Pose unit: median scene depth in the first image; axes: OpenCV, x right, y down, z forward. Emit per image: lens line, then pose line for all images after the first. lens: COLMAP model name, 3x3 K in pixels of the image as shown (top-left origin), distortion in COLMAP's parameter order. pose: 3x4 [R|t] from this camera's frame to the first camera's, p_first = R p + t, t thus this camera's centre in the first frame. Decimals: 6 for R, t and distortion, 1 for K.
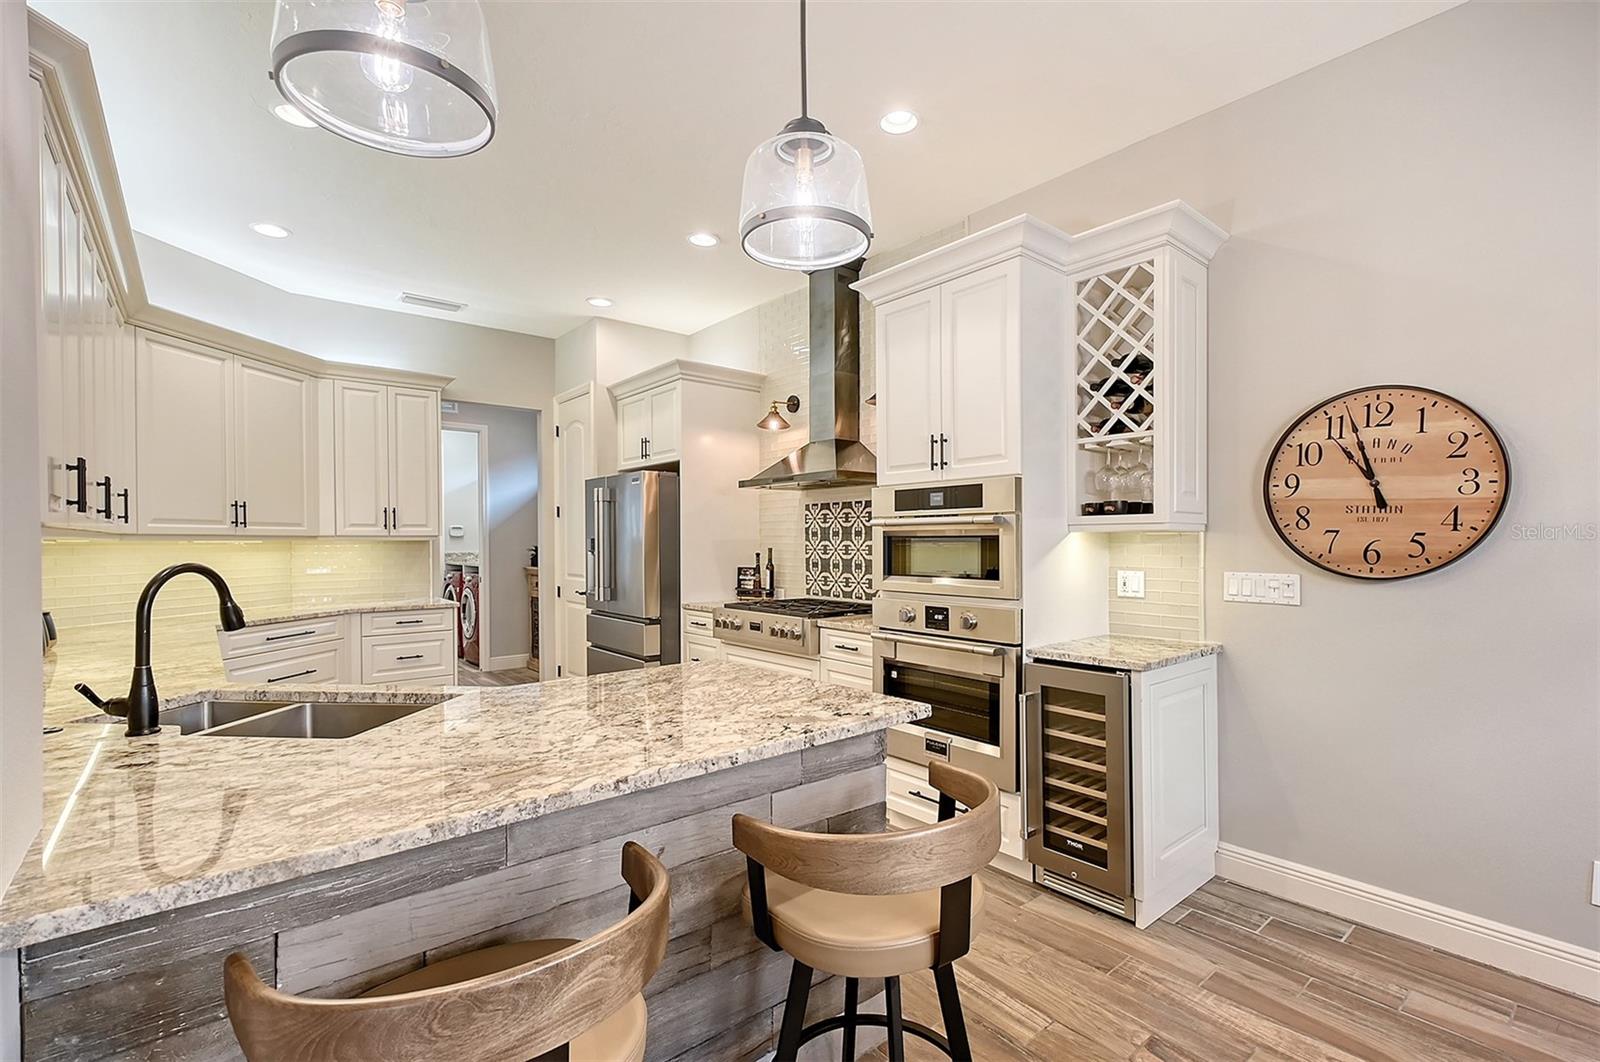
lens RADIAL K [[722.6, 0, 813.9], [0, 722.6, 543.0], [0, 0, 1]] dist [0.000226, -0.000472]
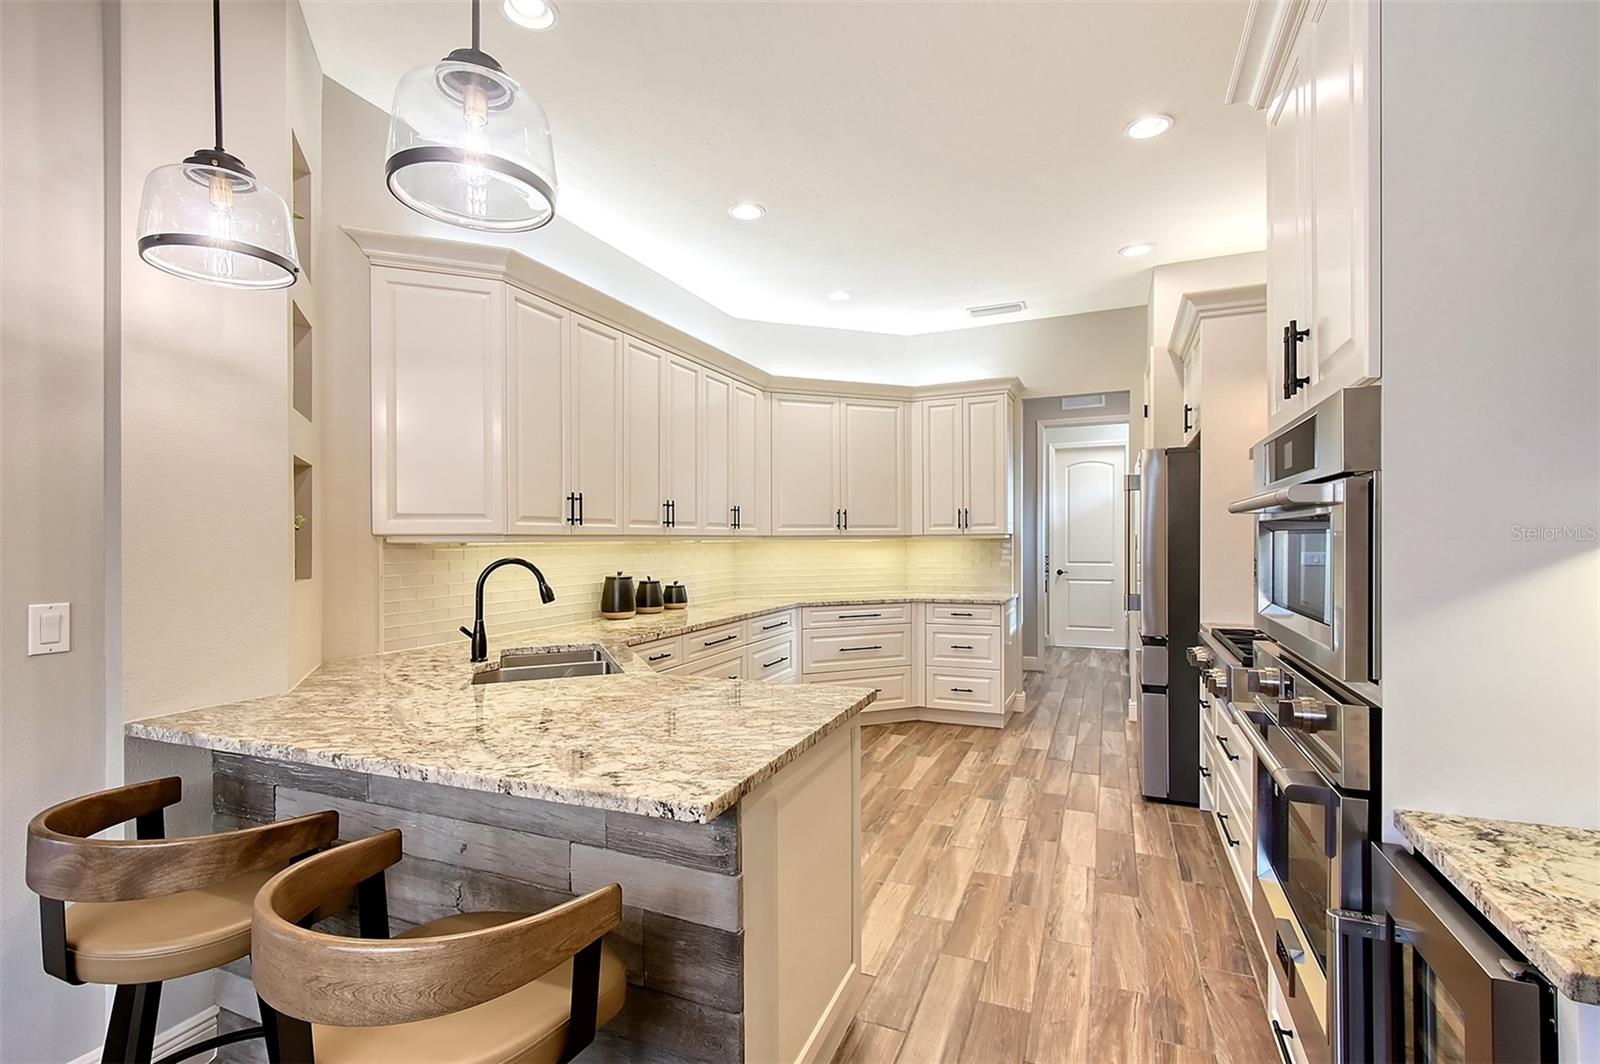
lens RADIAL K [[722.6, 0, 813.9], [0, 722.6, 544.0], [0, 0, 1]] dist [0.000226, -0.000472]
pose [[0.458084, 0.002779, -0.888905, 0.769420], [0.004717, 0.999973, 0.005557, -0.006913], [0.888896, -0.006739, 0.458059, 0.806282]]
